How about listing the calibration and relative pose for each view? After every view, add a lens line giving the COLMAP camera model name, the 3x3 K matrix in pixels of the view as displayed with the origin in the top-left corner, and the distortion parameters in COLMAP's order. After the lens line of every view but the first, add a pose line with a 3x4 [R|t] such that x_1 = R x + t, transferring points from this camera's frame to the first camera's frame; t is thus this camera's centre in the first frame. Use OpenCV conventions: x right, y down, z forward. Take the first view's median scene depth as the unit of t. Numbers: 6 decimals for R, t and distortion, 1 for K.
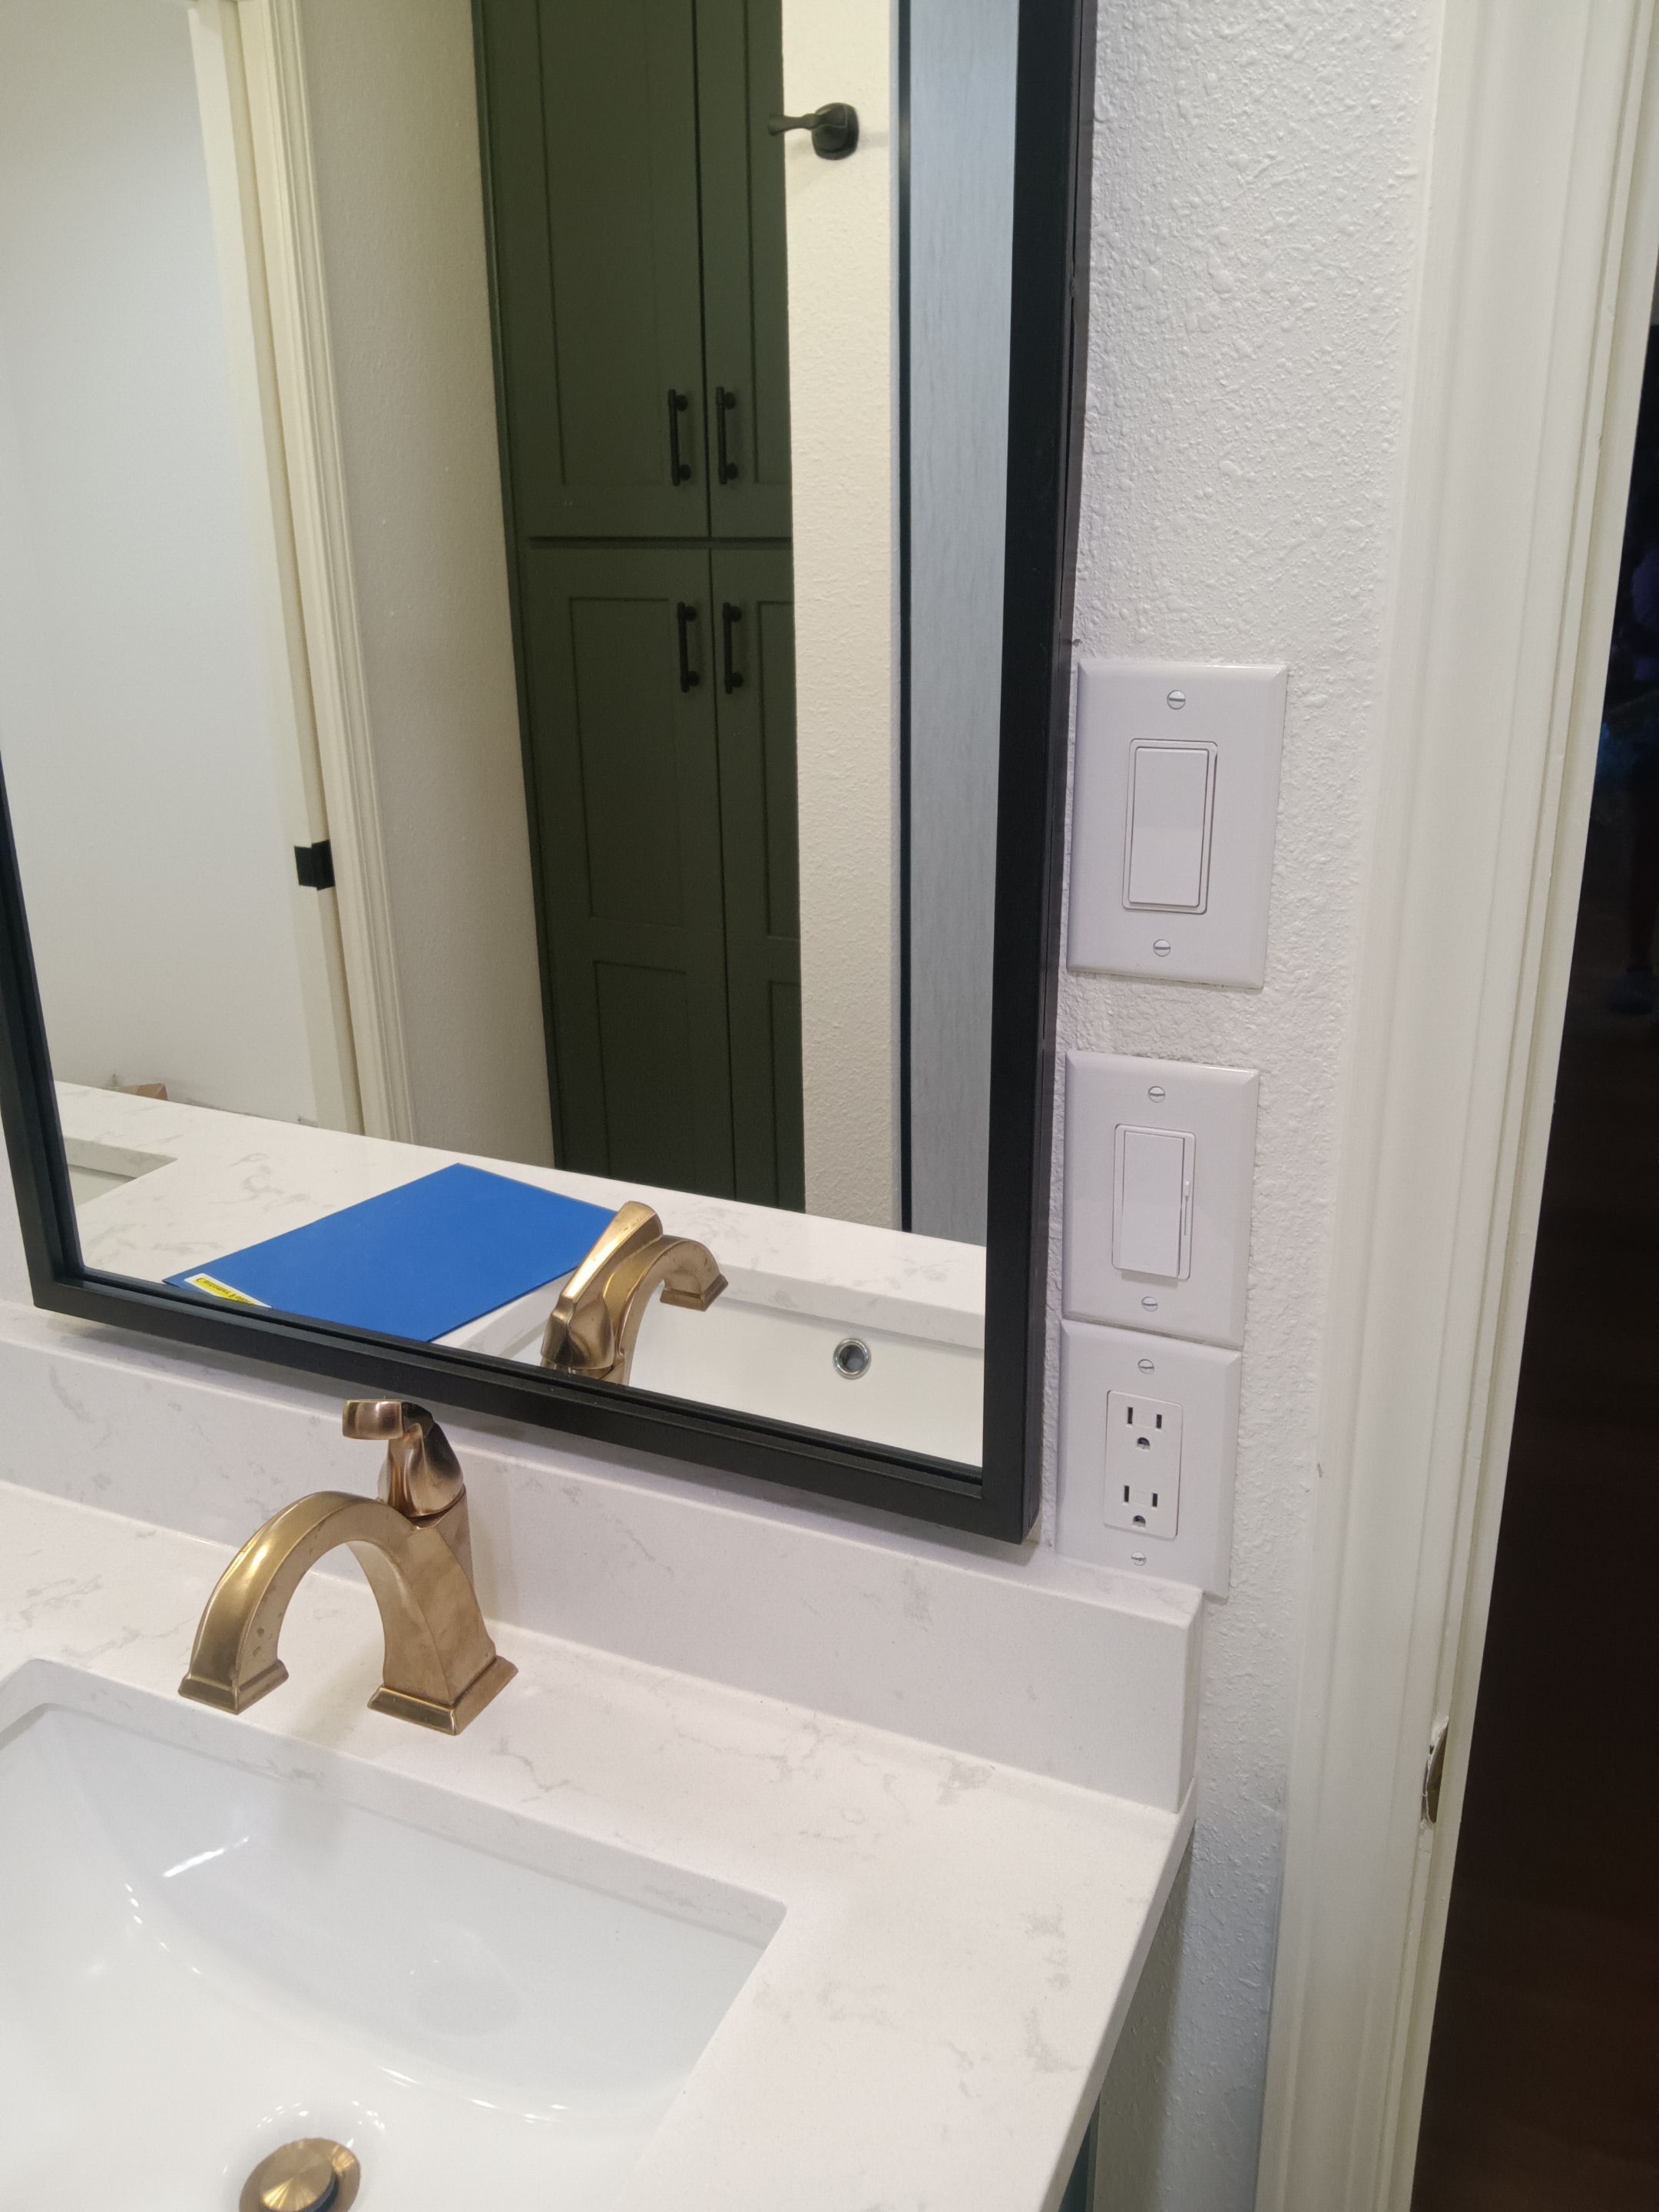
lens RADIAL K [[1749.8, 0, 846.4], [0, 1749.8, 1103.1], [0, 0, 1]] dist [0.012737, -0.045911]
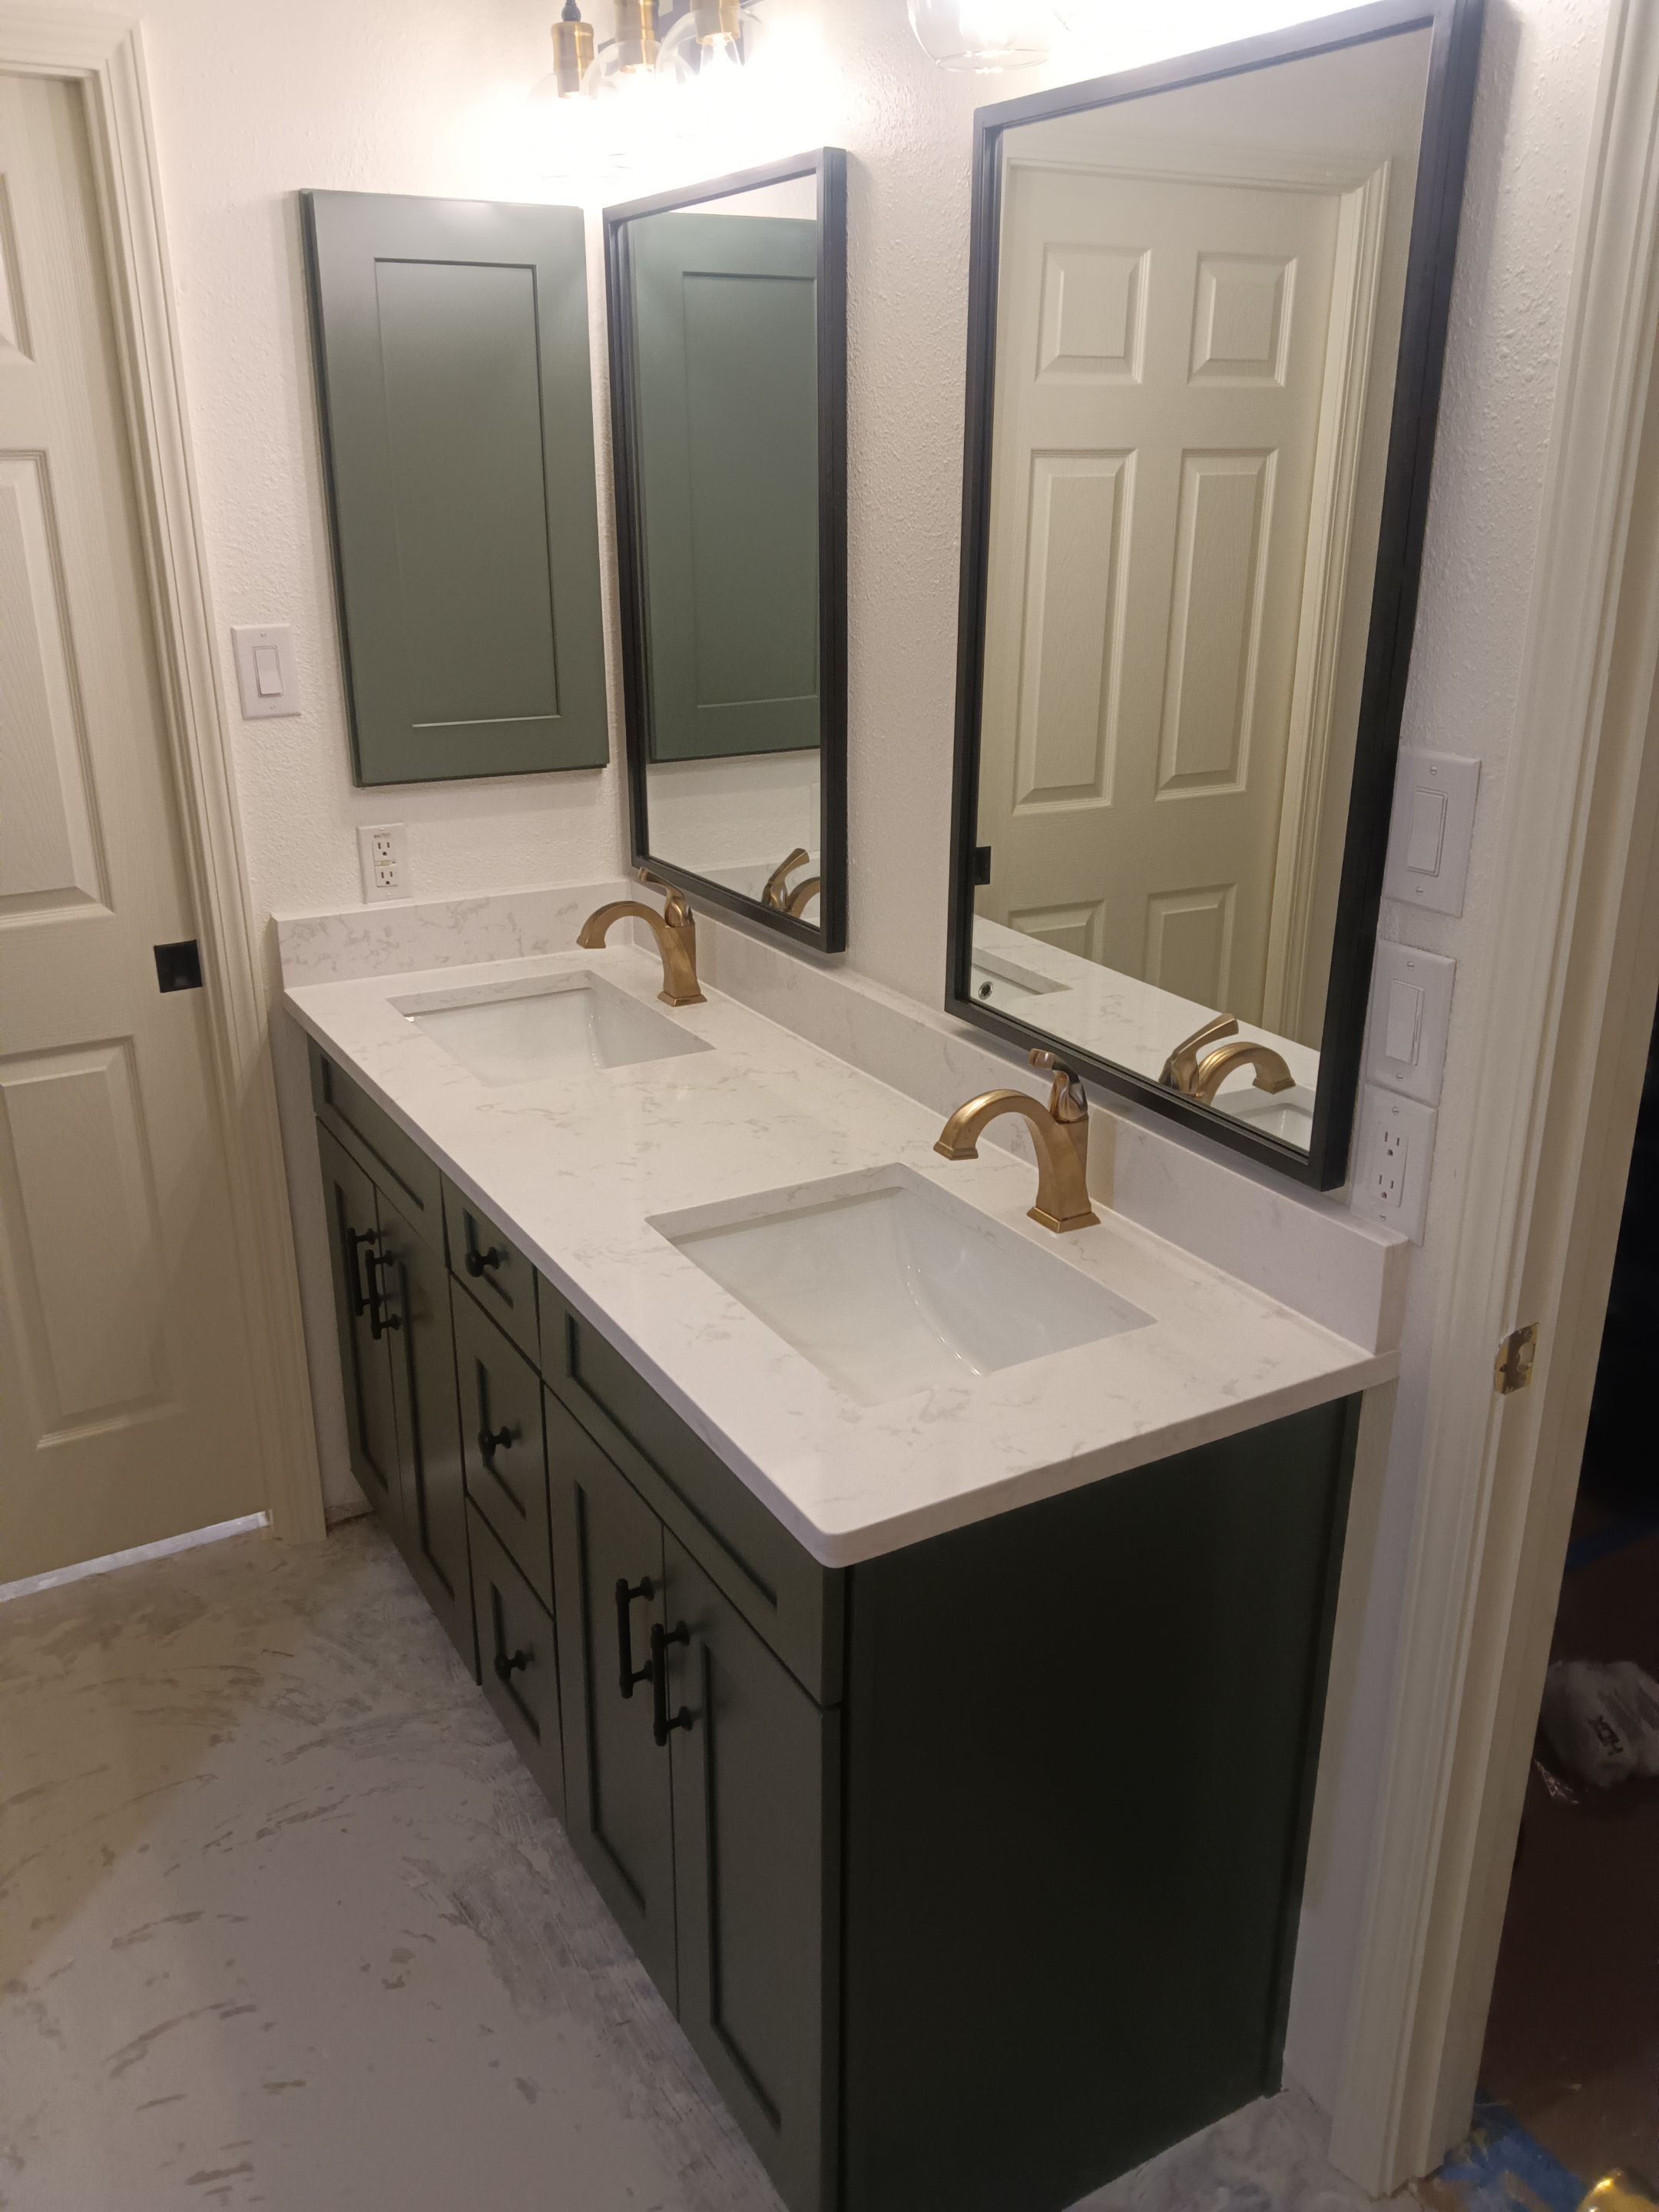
lens RADIAL K [[1741.7, 0, 821.2], [0, 1741.7, 1108.0], [0, 0, 1]] dist [0.058667, -0.108093]
pose [[0.800143, 0.216886, -0.559224, 0.695483], [-0.210579, 0.974566, 0.076670, 0.123492], [0.561629, 0.056414, 0.825463, -0.891506]]
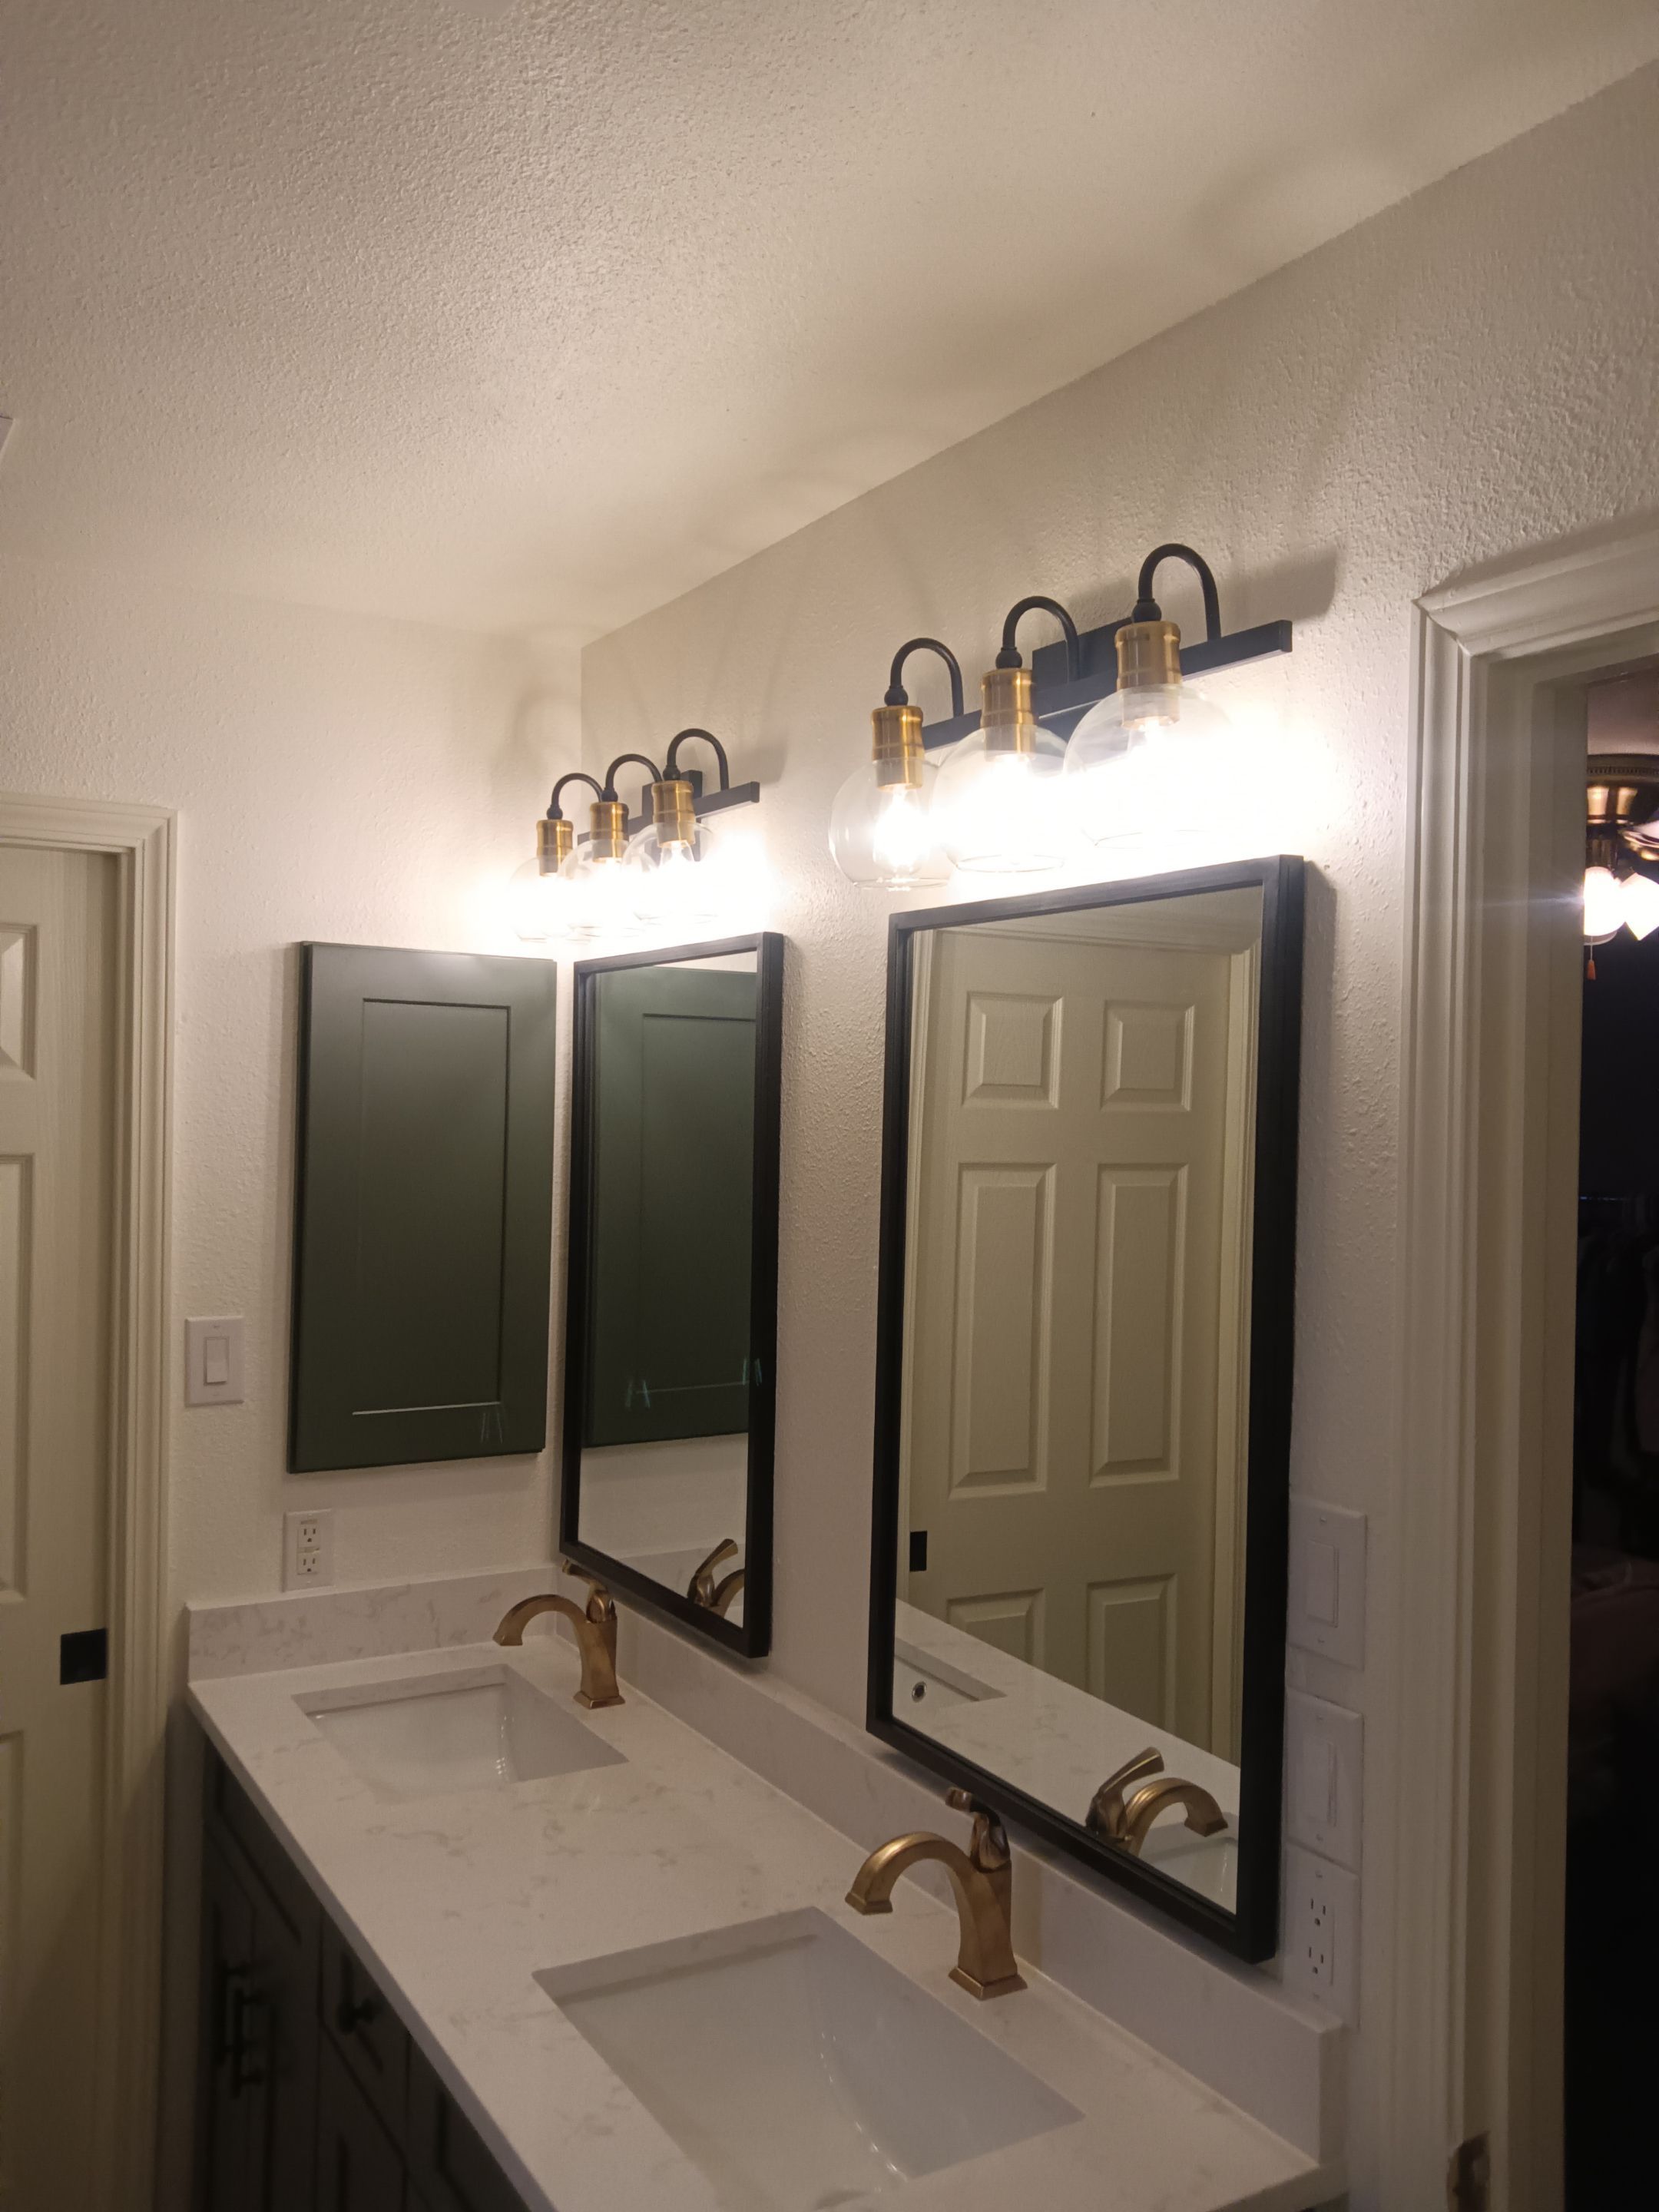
lens RADIAL K [[1739.6, 0, 804.3], [0, 1739.6, 1103.8], [0, 0, 1]] dist [0.085892, -0.200498]
pose [[0.804491, 0.023773, -0.593489, 0.756760], [-0.230649, 0.933290, -0.275266, 0.022717], [0.547353, 0.358337, 0.756306, -0.924076]]
